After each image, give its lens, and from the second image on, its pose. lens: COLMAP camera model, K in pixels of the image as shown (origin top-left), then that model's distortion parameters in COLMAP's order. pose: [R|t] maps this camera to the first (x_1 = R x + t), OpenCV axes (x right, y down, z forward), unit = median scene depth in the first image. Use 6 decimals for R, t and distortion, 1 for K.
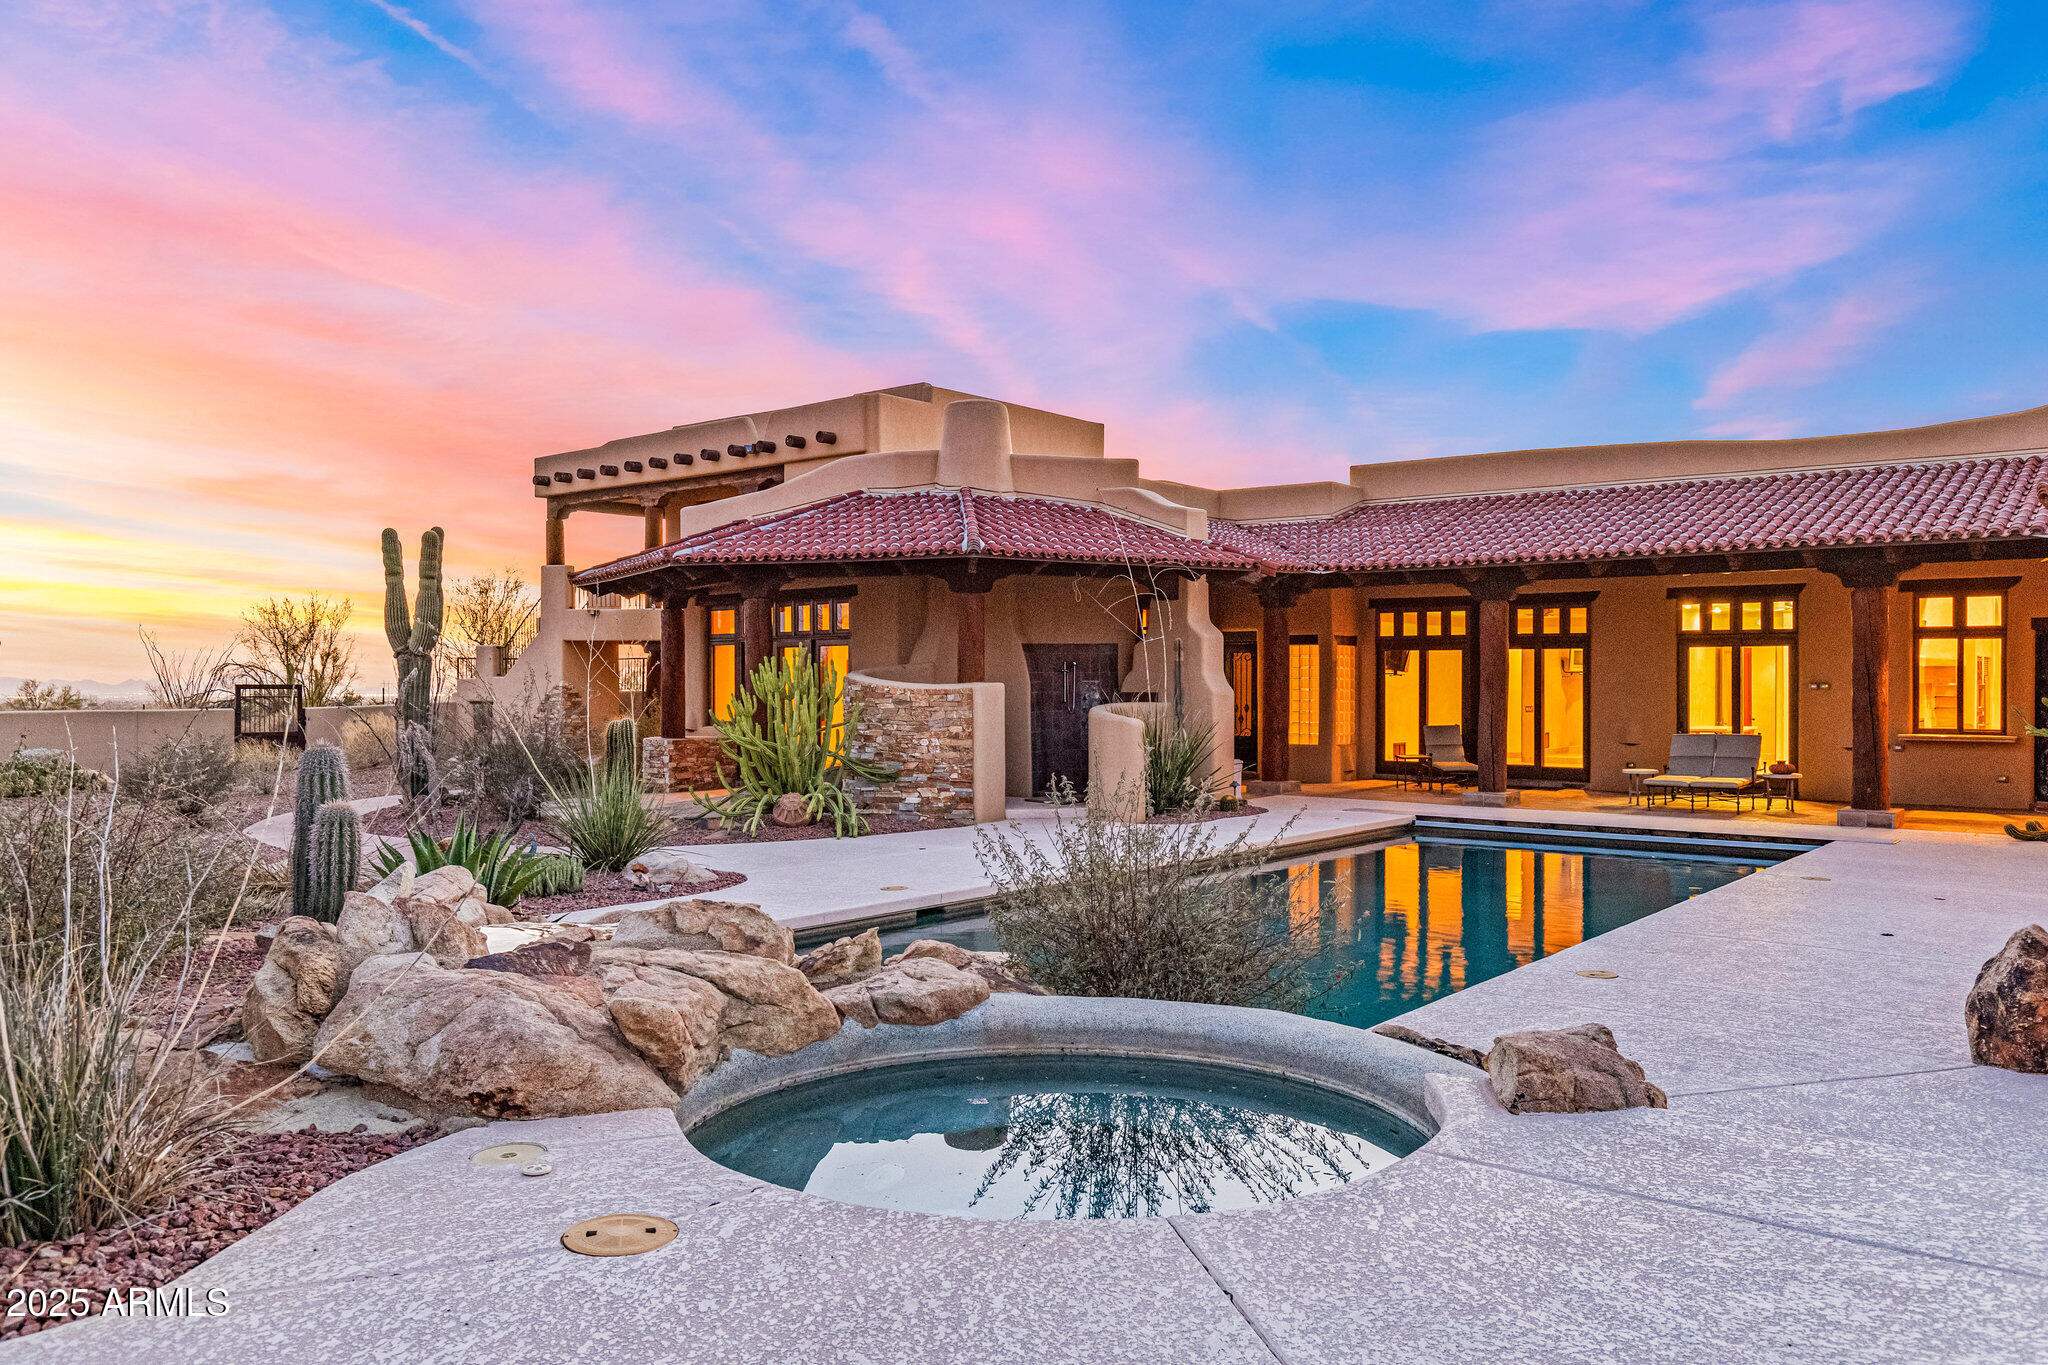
lens RADIAL K [[1475.5, 0, 1035.5], [0, 1475.5, 685.8], [0, 0, 1]] dist [0.001188, -0.000277]
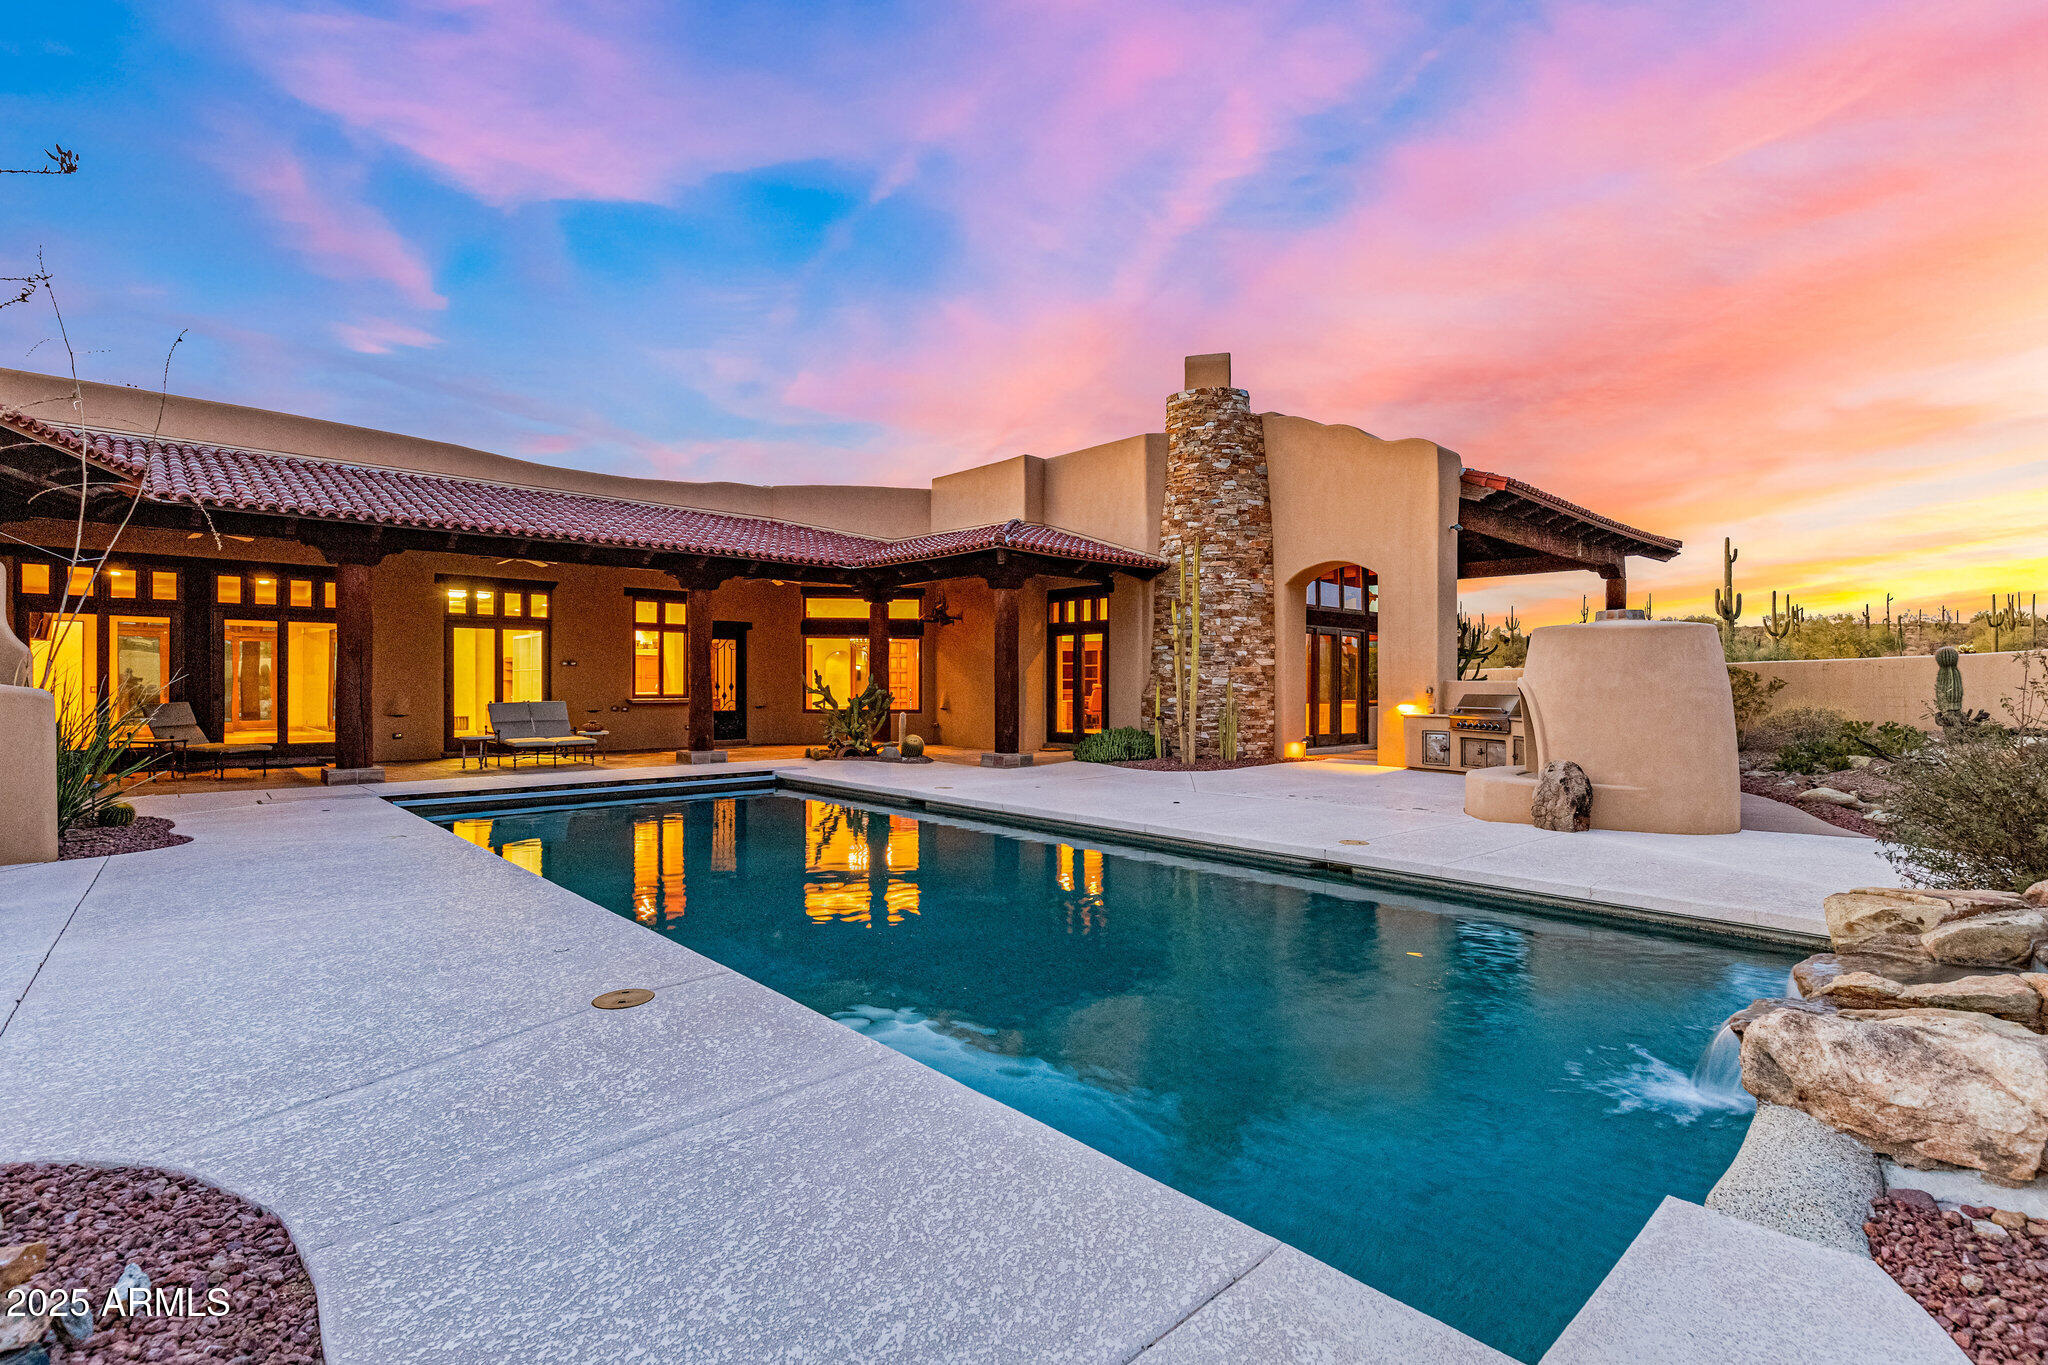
lens RADIAL K [[948.4, 0, 1024.0], [0, 948.4, 682.5], [0, 0, 1]] dist [0.001842, 0.001351]
pose [[0.140236, 0.002568, 0.990115, -0.196292], [0.002351, 0.999993, -0.002927, 0.017301], [-0.990115, 0.002738, 0.140229, 0.428192]]
